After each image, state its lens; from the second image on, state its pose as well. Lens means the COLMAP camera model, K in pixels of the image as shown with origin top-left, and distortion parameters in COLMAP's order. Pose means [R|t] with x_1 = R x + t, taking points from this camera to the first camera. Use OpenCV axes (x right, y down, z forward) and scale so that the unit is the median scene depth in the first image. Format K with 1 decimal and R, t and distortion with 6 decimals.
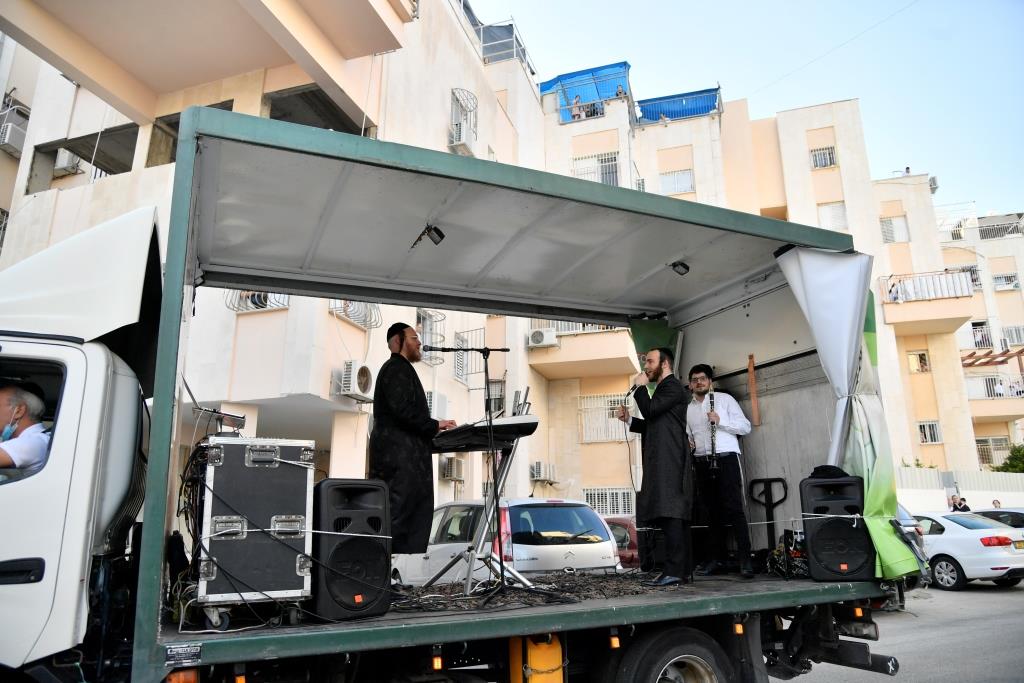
lens RADIAL K [[699.2, 0, 509.1], [0, 699.2, 347.6], [0, 0, 1]] dist [-0.032202, 0.000034]
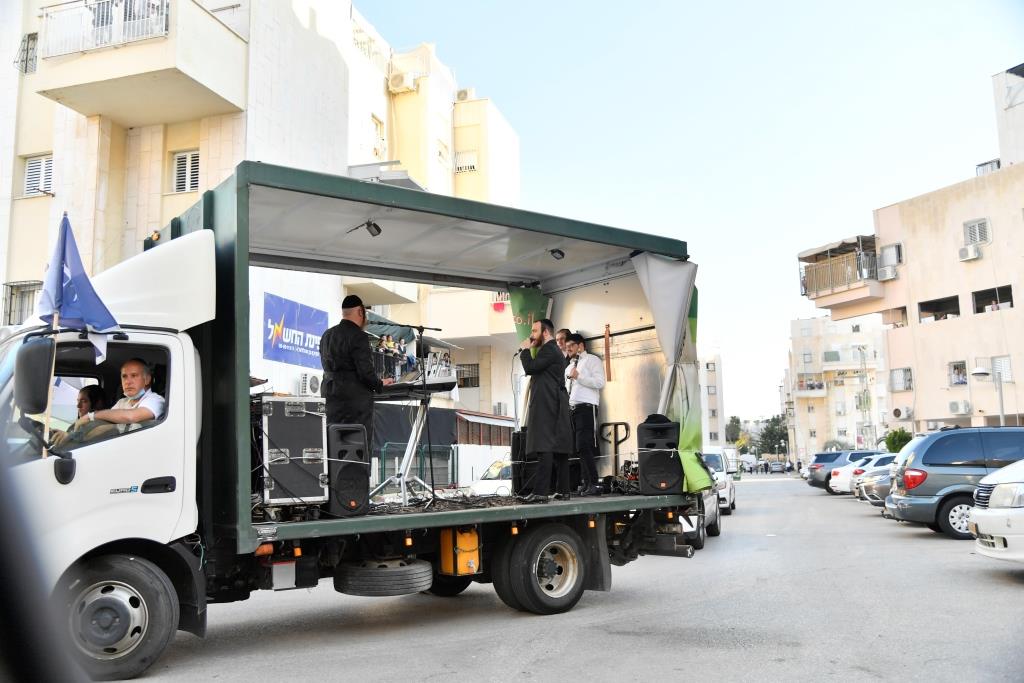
lens RADIAL K [[891.9, 0, 512.0], [0, 891.9, 341.5], [0, 0, 1]] dist [0.000262, 0.001829]
pose [[0.971198, 0.023538, 0.237109, -0.299908], [-0.047842, 0.994107, 0.097275, -0.161958], [-0.233422, -0.105817, 0.966601, -0.773579]]
